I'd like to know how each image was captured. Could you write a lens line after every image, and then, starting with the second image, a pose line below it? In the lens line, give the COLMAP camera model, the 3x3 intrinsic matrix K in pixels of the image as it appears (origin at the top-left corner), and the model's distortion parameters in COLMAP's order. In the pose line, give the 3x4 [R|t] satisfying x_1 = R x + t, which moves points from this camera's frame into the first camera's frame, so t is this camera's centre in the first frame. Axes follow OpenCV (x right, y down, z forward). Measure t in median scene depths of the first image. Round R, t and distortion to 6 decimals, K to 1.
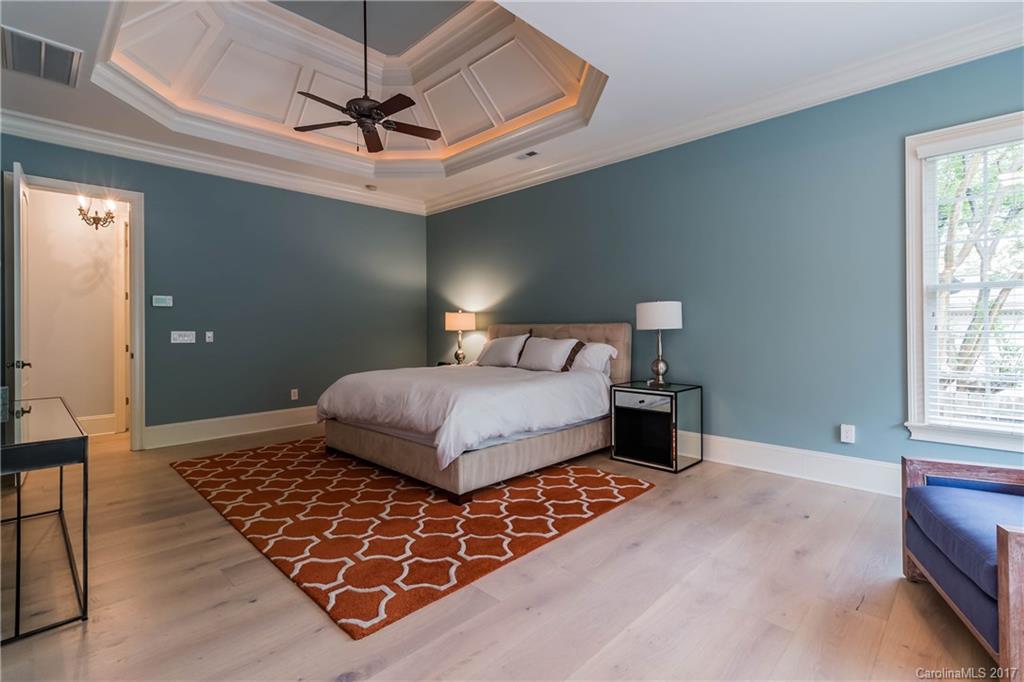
lens RADIAL K [[475.4, 0, 495.2], [0, 475.4, 328.1], [0, 0, 1]] dist [0.000692, 0.000022]
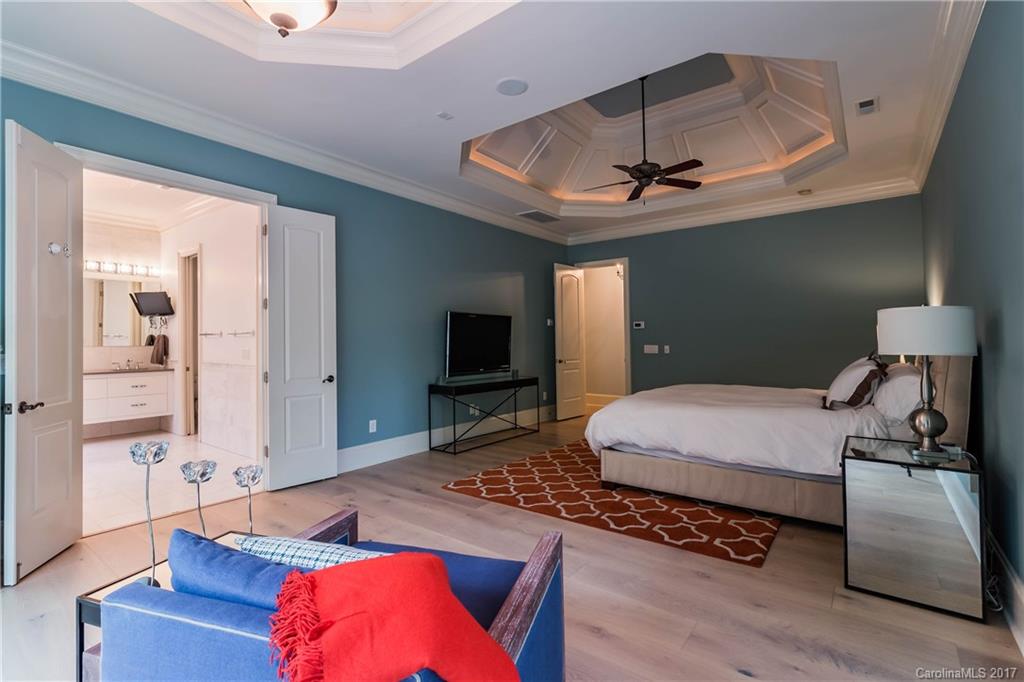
lens RADIAL K [[475.4, 0, 510.4], [0, 475.4, 338.2], [0, 0, 1]] dist [0.000692, 0.000022]
pose [[0.139496, -0.000757, -0.990222, 1.046976], [0.005832, 0.999983, 0.000058, -0.024951], [0.990205, -0.005783, 0.139498, 0.539651]]
